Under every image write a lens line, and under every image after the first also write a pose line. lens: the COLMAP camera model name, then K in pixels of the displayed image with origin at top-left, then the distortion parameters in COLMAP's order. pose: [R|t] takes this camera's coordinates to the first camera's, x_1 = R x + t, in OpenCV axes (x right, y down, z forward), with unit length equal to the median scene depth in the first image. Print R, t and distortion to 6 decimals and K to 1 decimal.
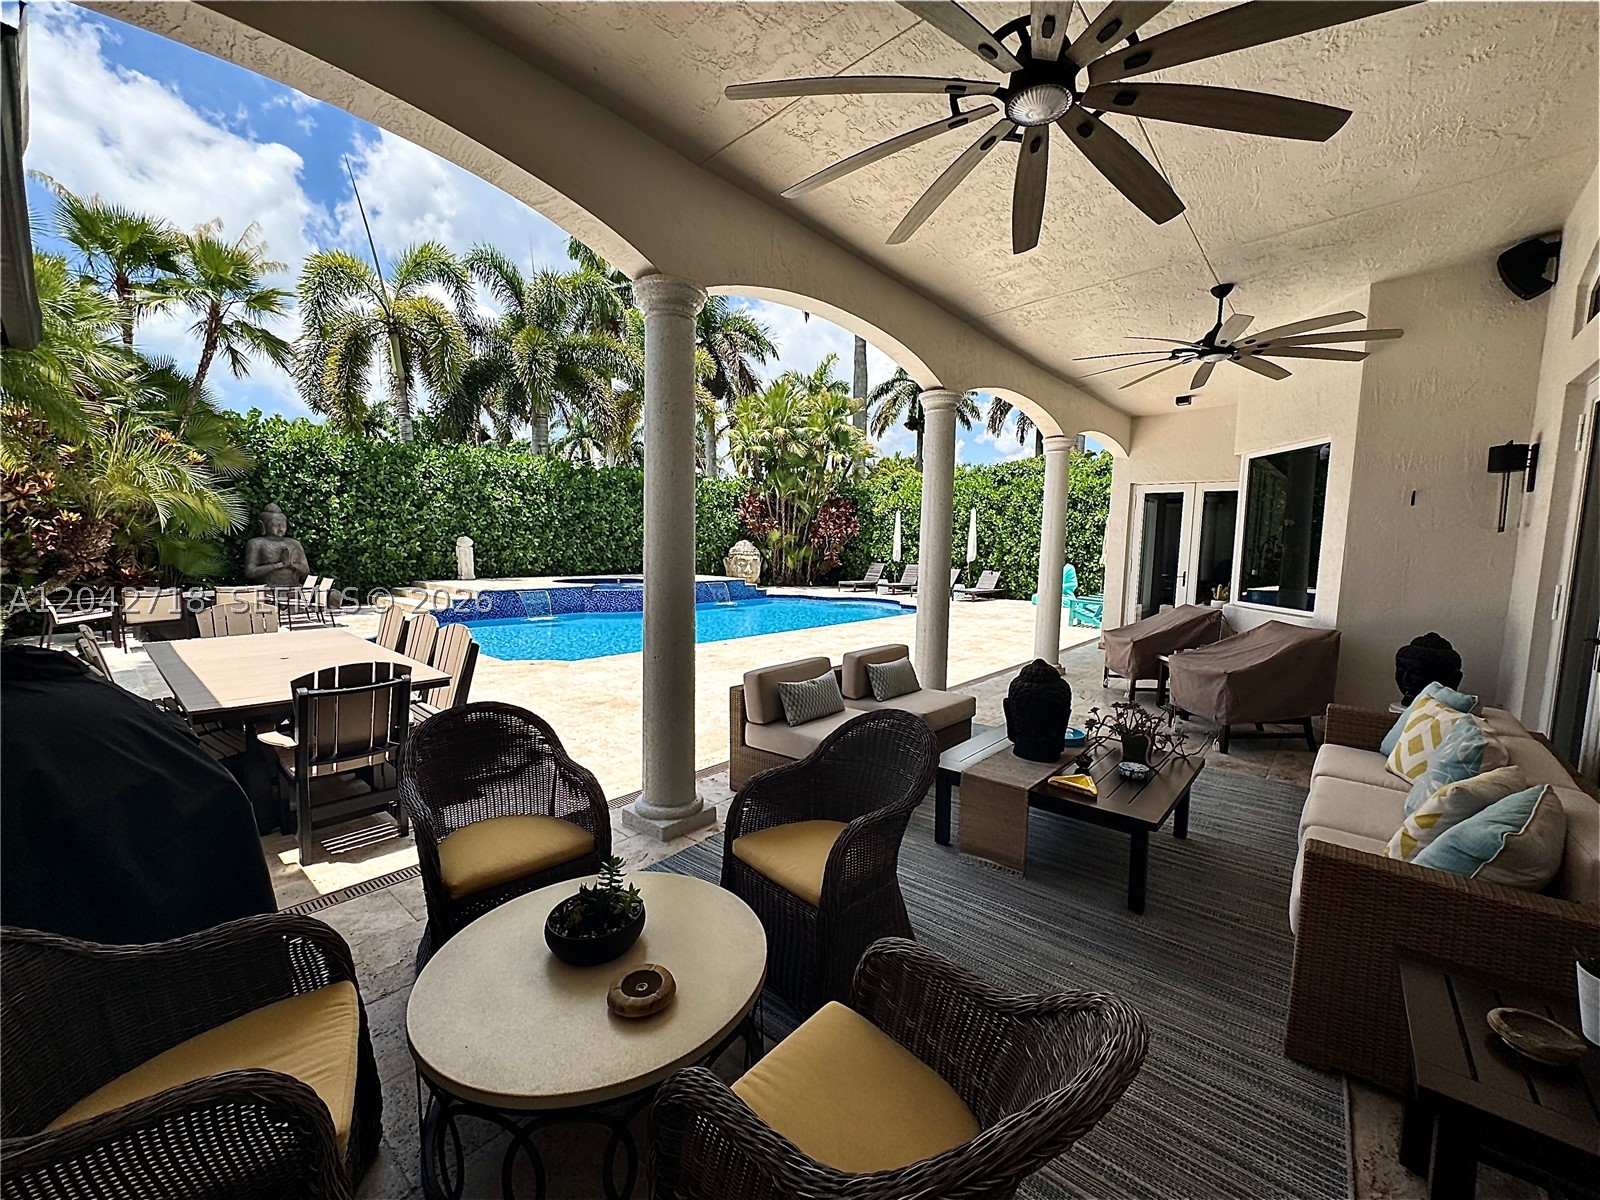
lens RADIAL K [[642.1, 0, 800.0], [0, 642.1, 600.0], [0, 0, 1]] dist [0.005795, -0.000012]
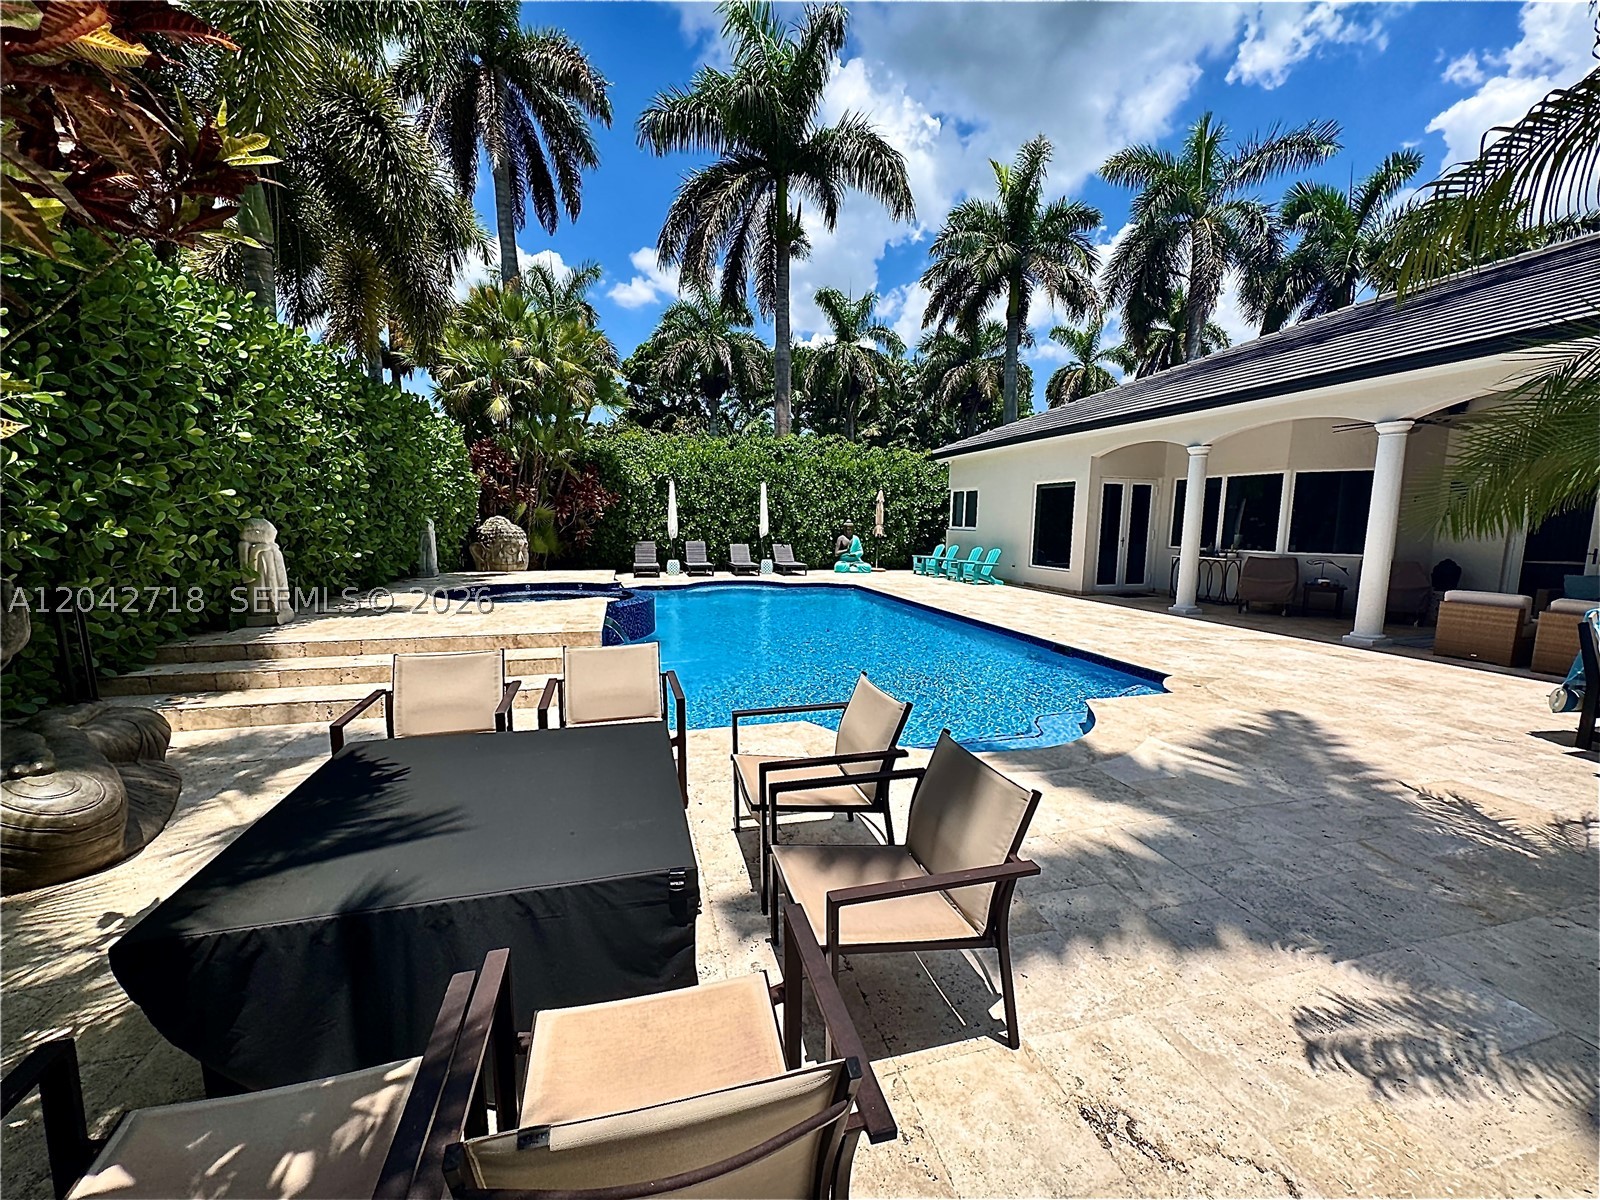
lens RADIAL K [[633.9, 0, 800.0], [0, 633.9, 600.0], [0, 0, 1]] dist [-0.000889, -0.000249]
pose [[0.551160, -0.120809, 0.825607, -0.683293], [0.076883, 0.992607, 0.093920, -0.061431], [-0.830850, 0.011710, 0.556374, 0.509050]]
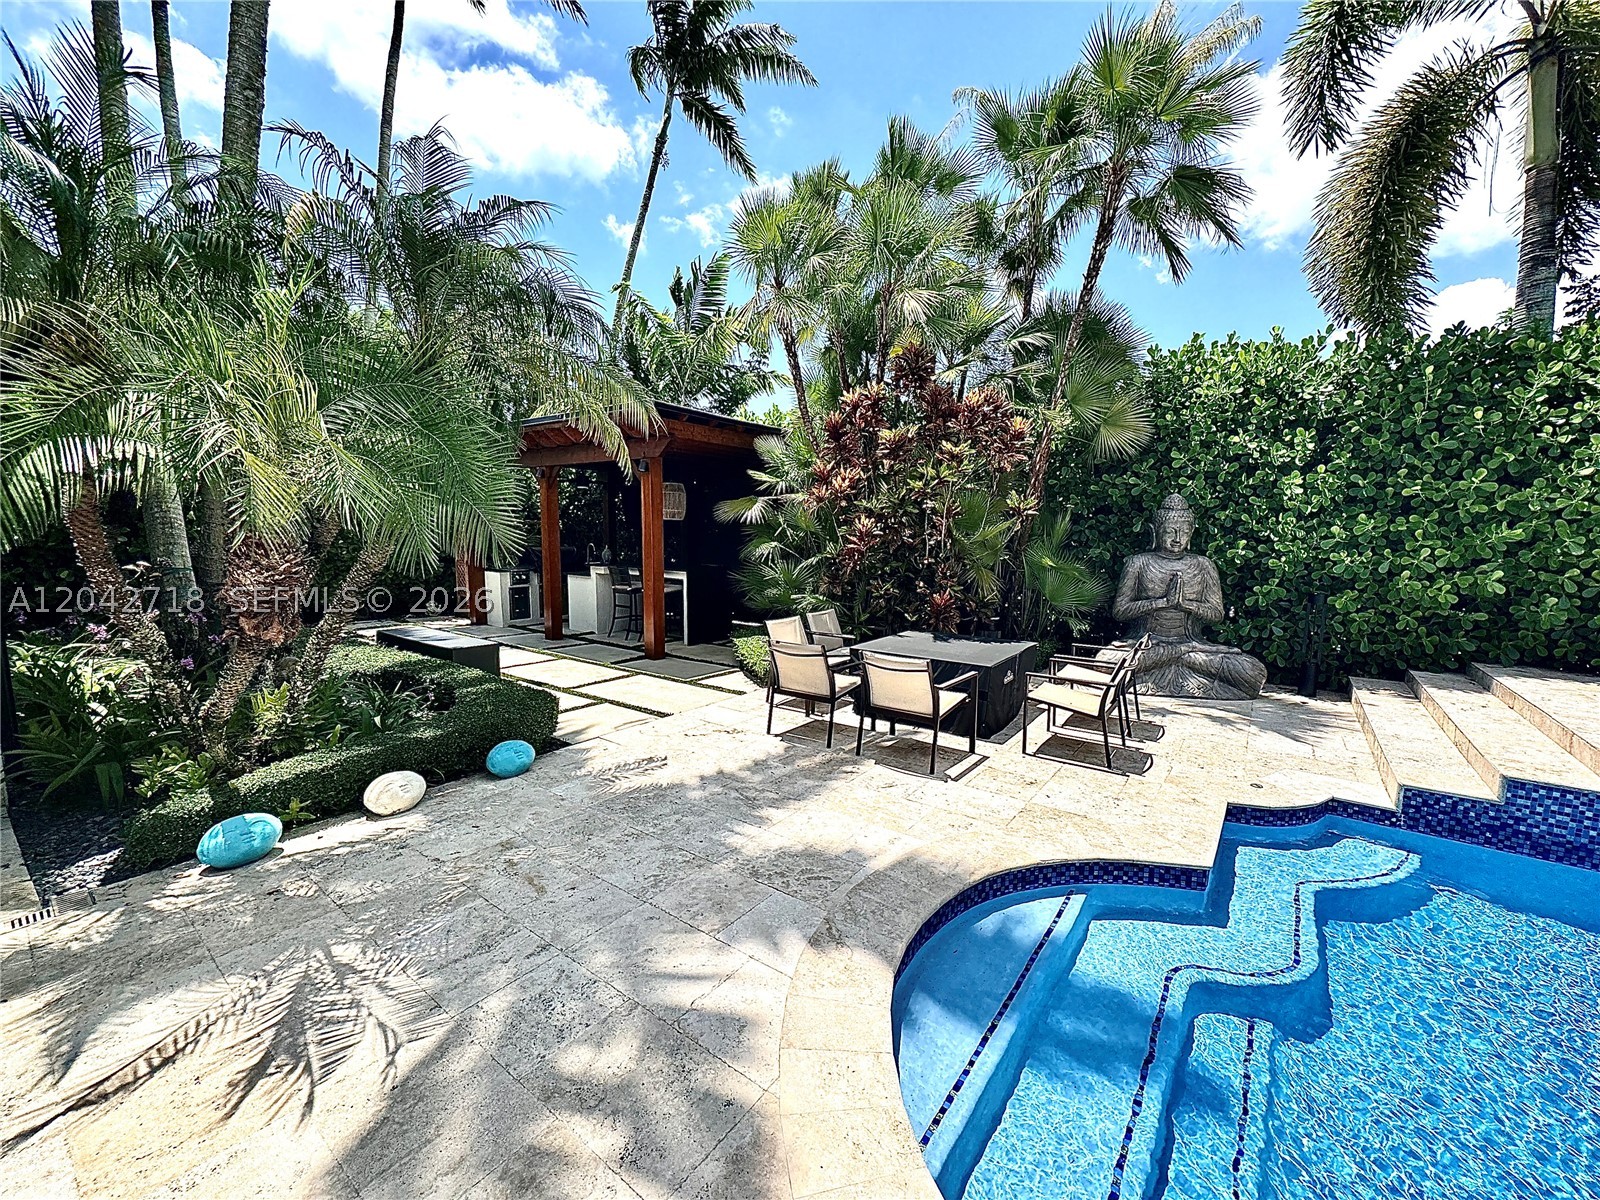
lens RADIAL K [[642.1, 0, 800.0], [0, 642.1, 600.0], [0, 0, 1]] dist [0.005795, -0.000012]
pose [[0.098181, 0.096759, -0.990454, -0.232603], [-0.106896, 0.990529, 0.086170, -0.058862], [0.989411, 0.097415, 0.107594, 0.517921]]
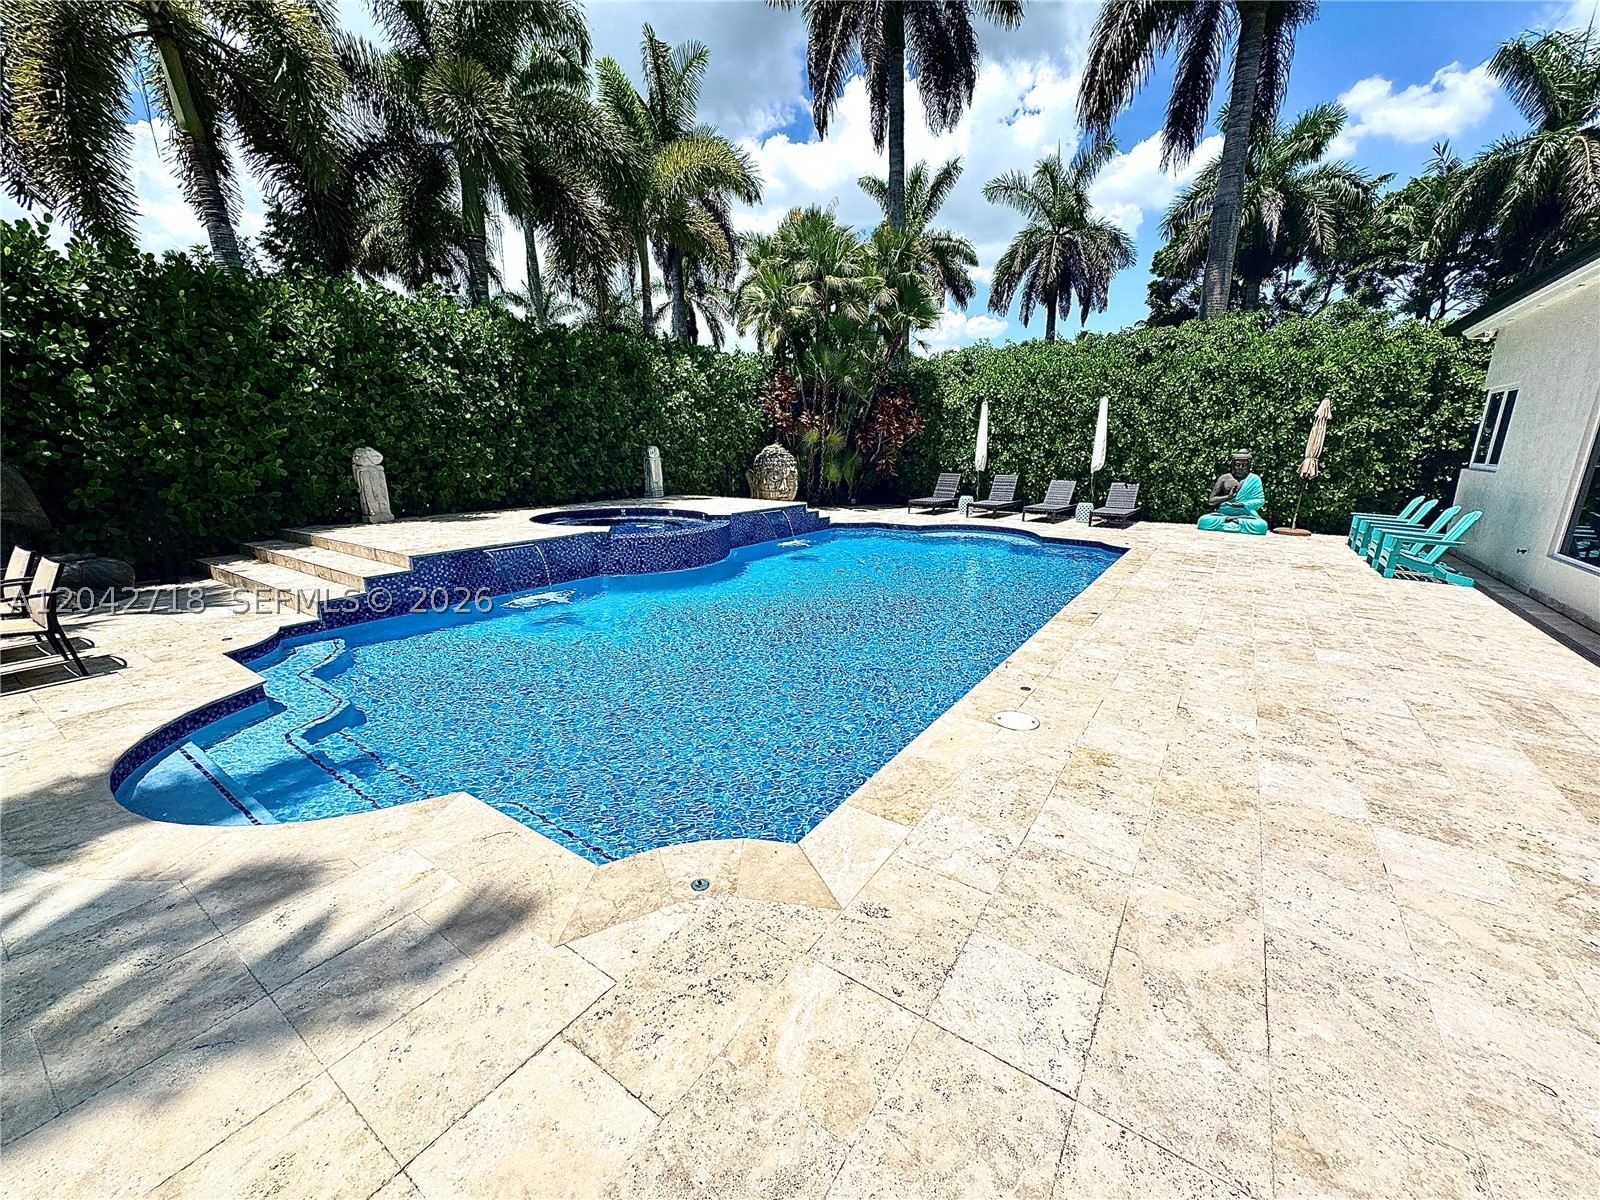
lens RADIAL K [[633.9, 0, 800.0], [0, 633.9, 600.0], [0, 0, 1]] dist [-0.000889, -0.000249]
pose [[0.992164, -0.042575, 0.117461, -0.212106], [0.023808, 0.987347, 0.156778, -0.044195], [-0.122650, -0.152753, 0.980624, 0.381478]]
